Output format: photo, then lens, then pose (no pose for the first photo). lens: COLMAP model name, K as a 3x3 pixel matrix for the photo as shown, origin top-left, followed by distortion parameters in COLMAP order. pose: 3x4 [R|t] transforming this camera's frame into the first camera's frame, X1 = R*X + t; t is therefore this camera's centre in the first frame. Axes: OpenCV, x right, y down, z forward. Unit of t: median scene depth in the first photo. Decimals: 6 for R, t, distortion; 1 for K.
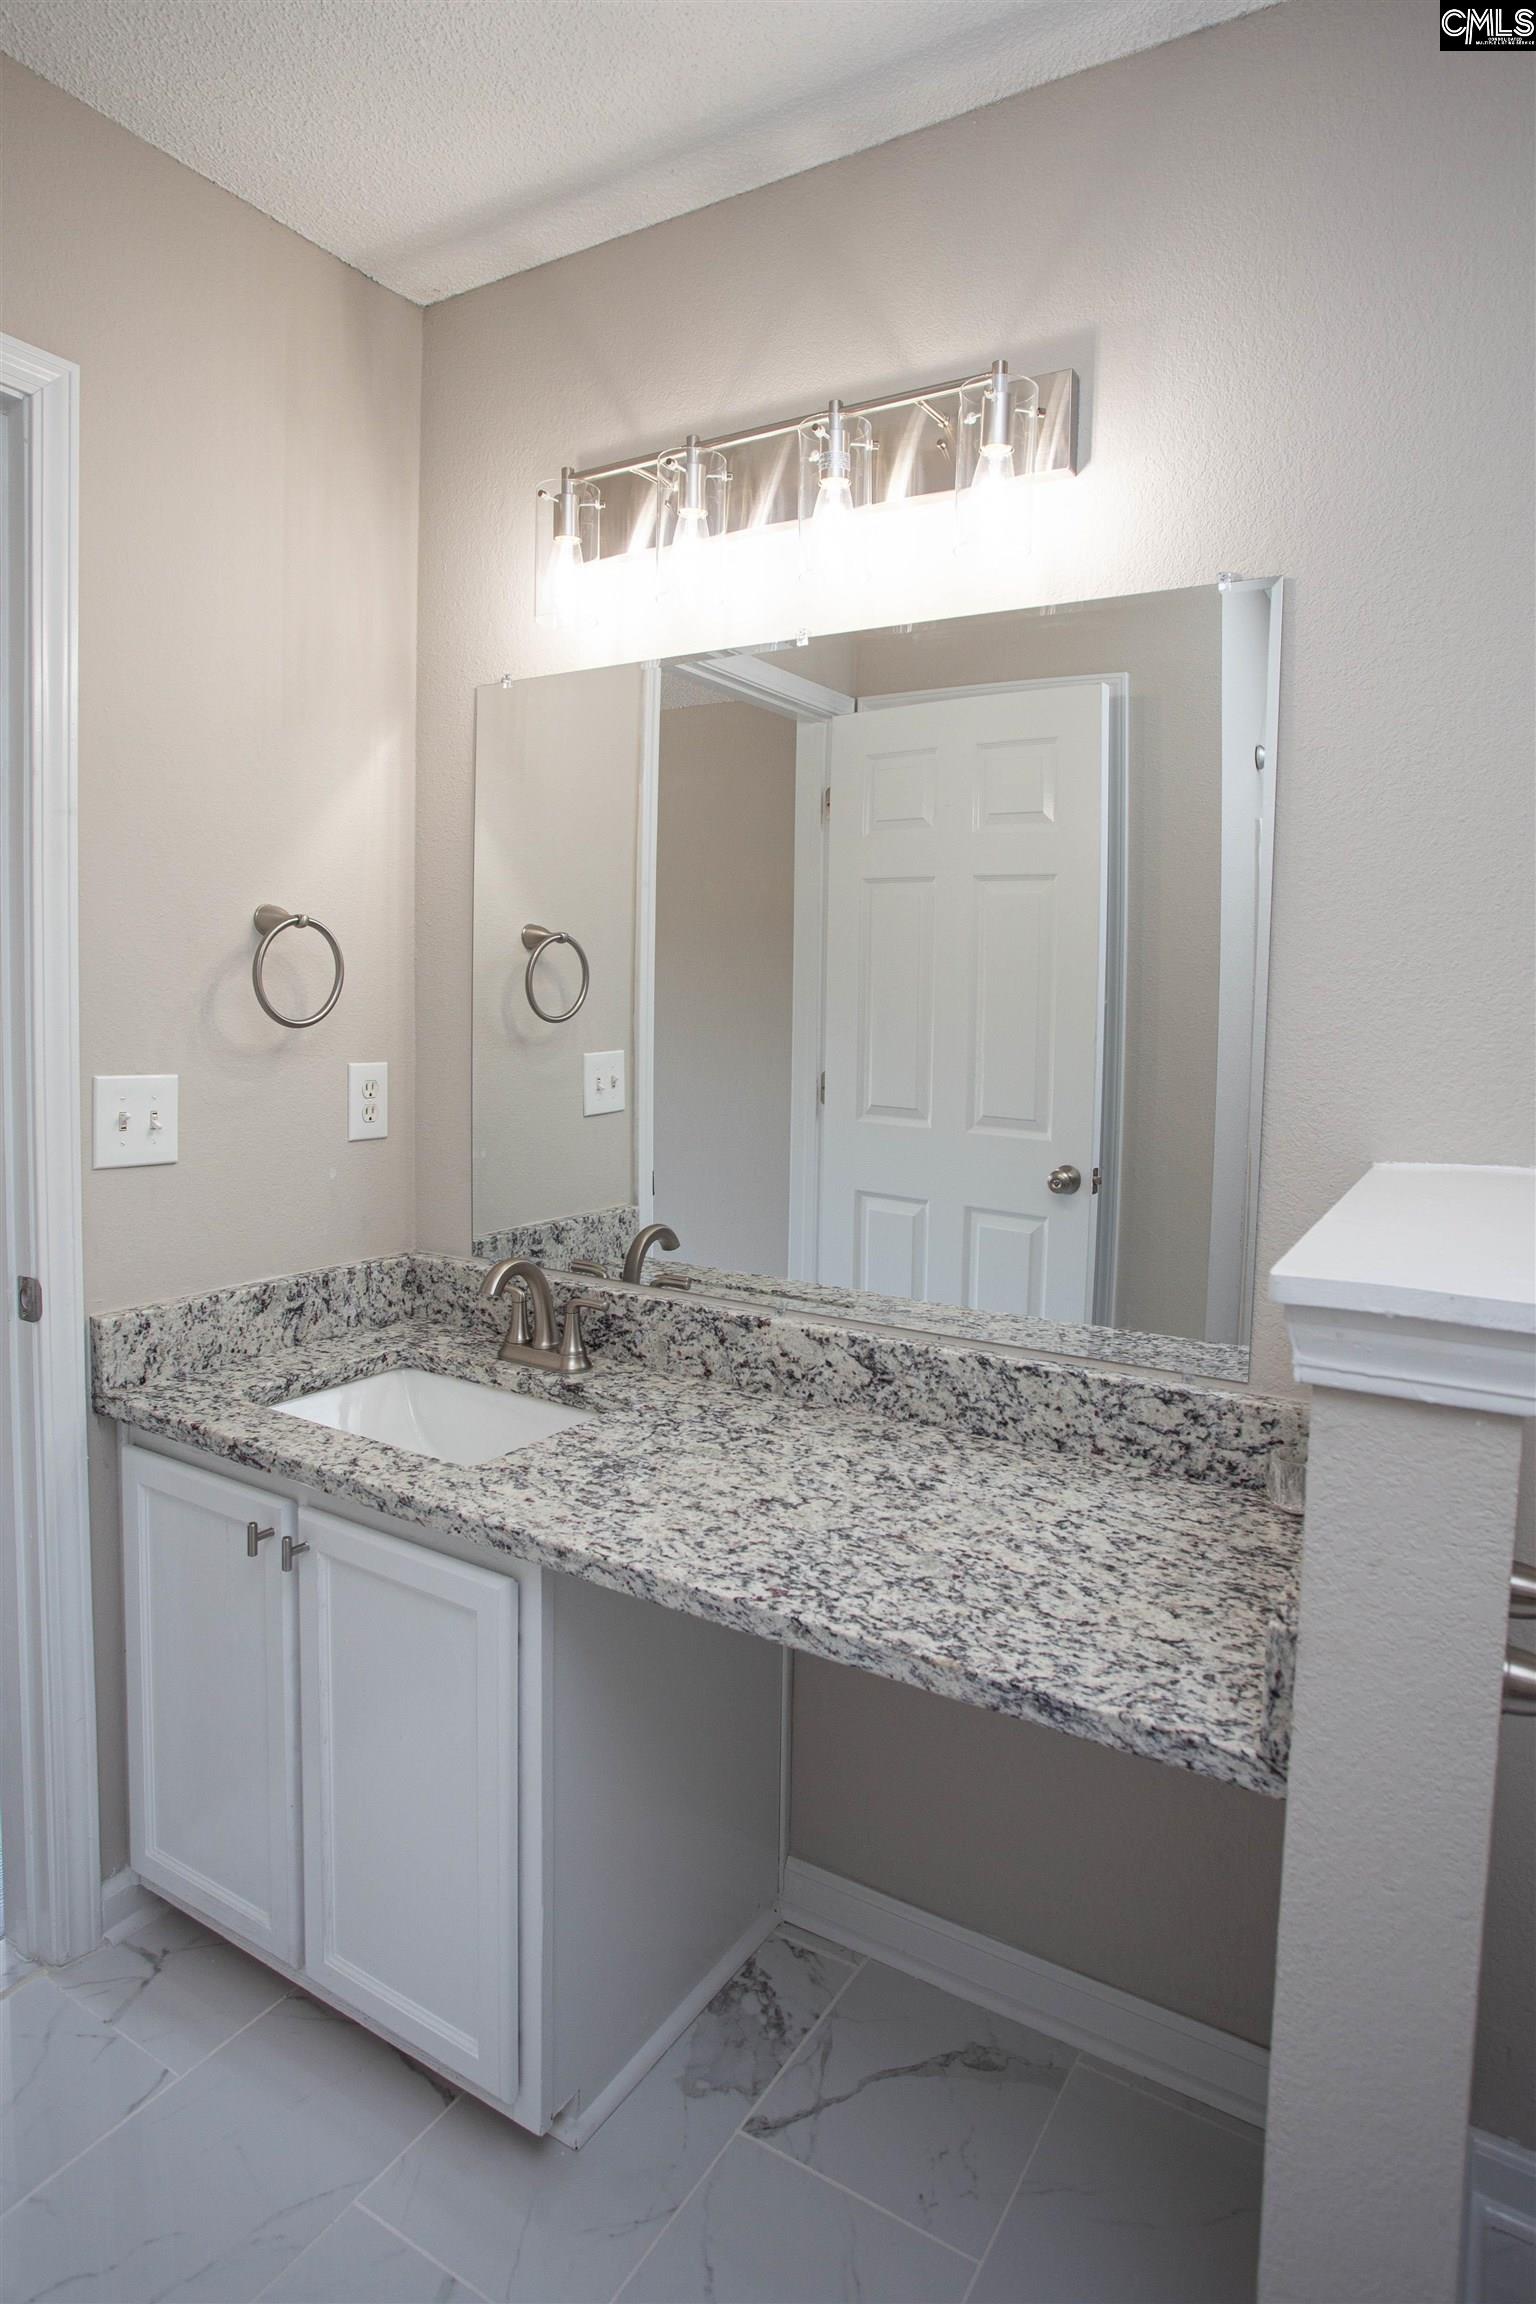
lens RADIAL K [[1274.6, 0, 780.1], [0, 1274.6, 1089.8], [0, 0, 1]] dist [-0.082754, 0.041172]
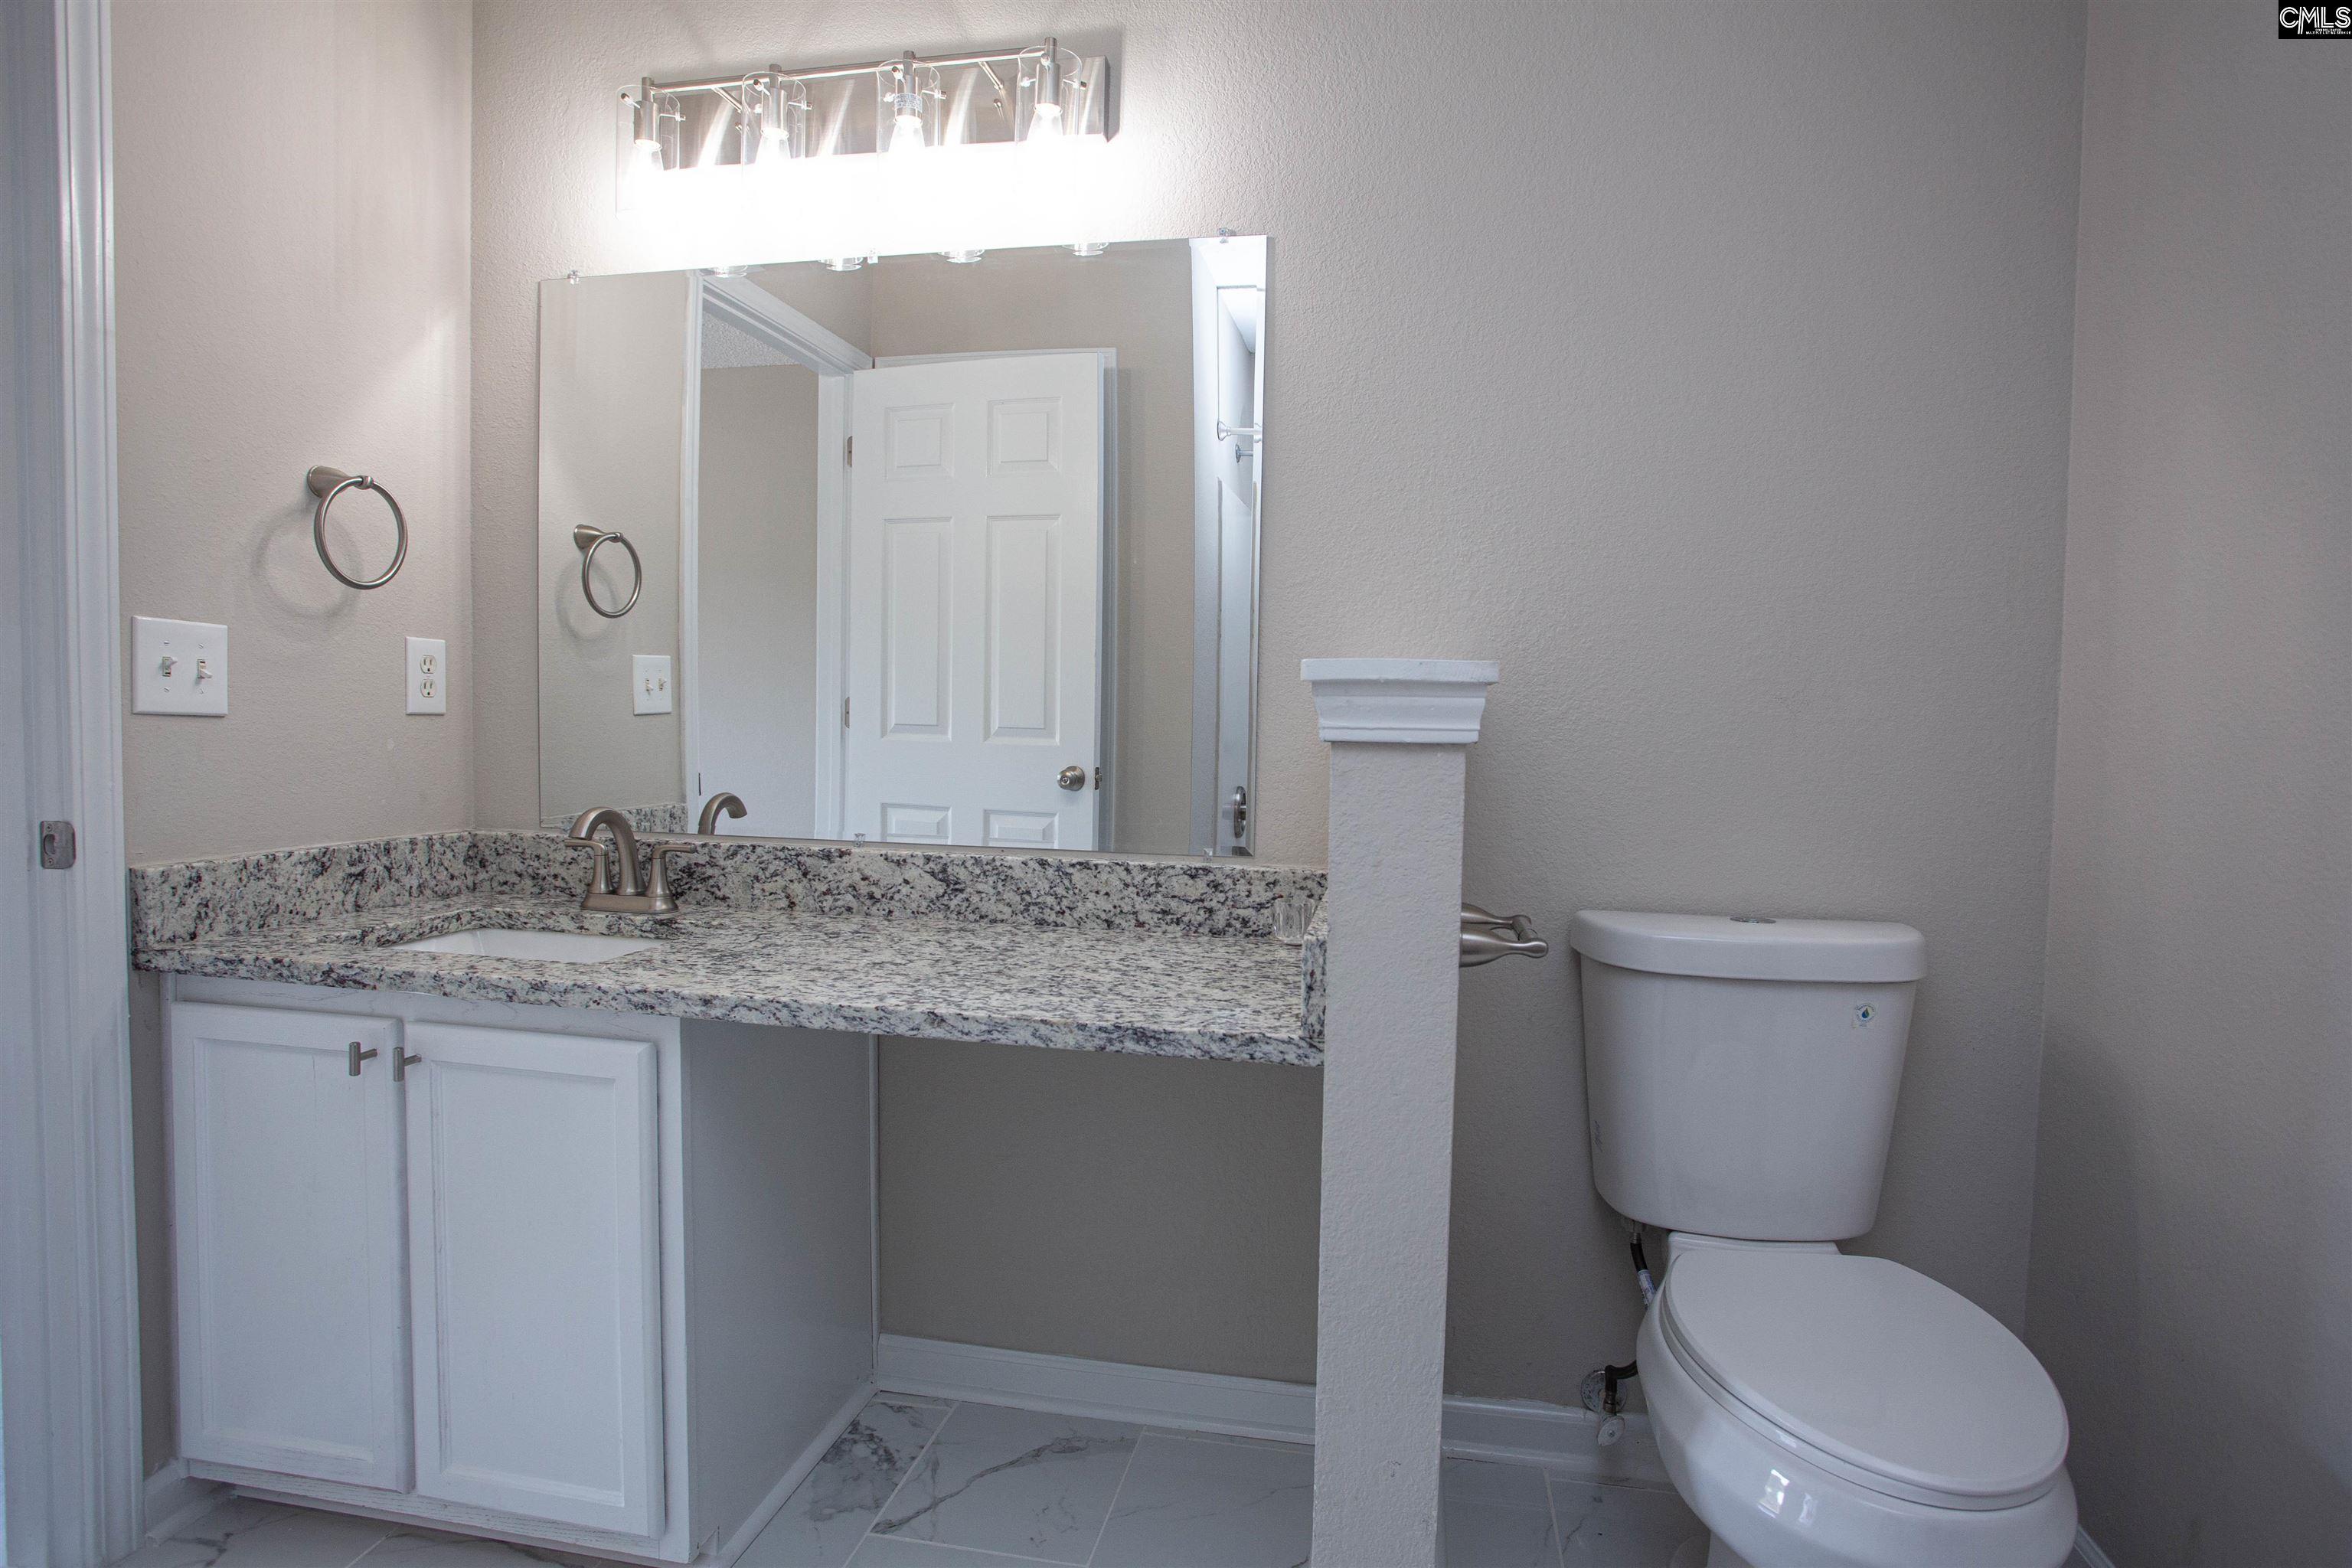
lens RADIAL K [[1206.3, 0, 1176.0], [0, 1206.3, 784.0], [0, 0, 1]] dist [-0.074927, 0.041505]
pose [[0.939541, -0.020801, 0.341805, -0.107027], [0.024547, 0.999677, -0.006639, 0.146214], [-0.341556, 0.014628, 0.939747, -0.115289]]
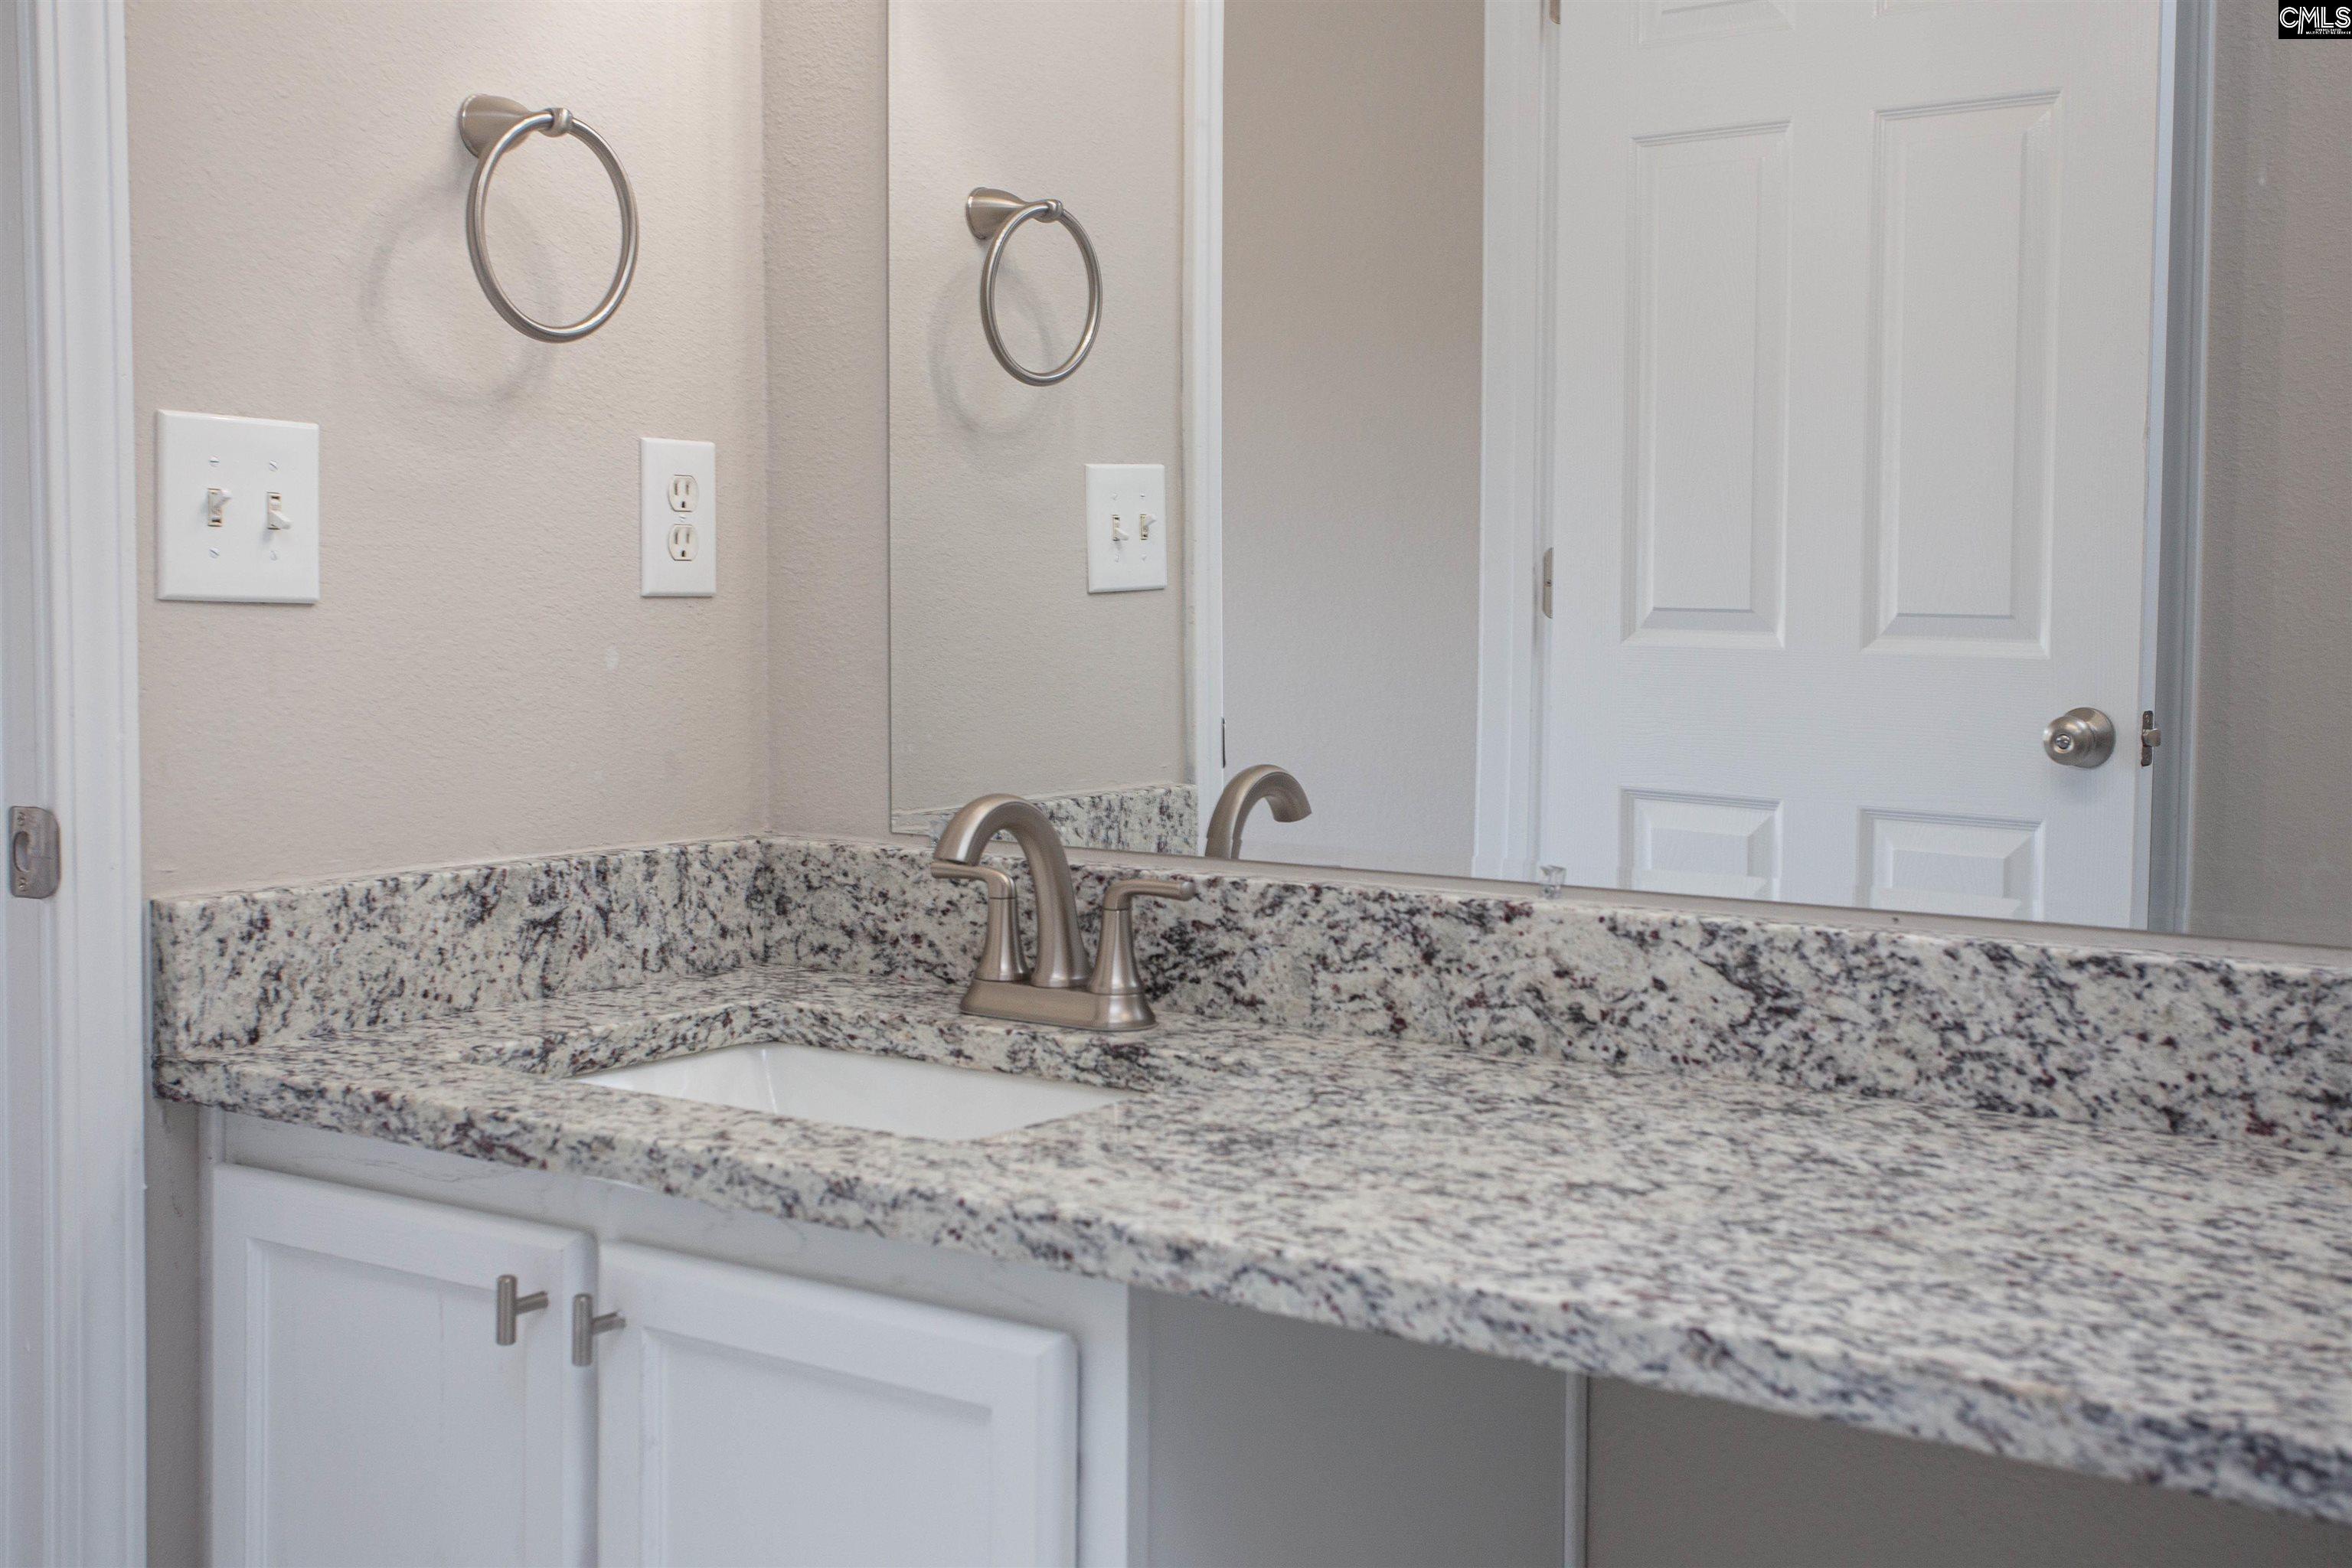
lens RADIAL K [[2657.4, 0, 1184.6], [0, 2657.4, 761.4], [0, 0, 1]] dist [0.001913, 0.153782]
pose [[0.997957, -0.009763, -0.063142, -0.080980], [0.009479, 0.999944, -0.004784, 0.139149], [0.063185, 0.004176, 0.997993, -0.027122]]
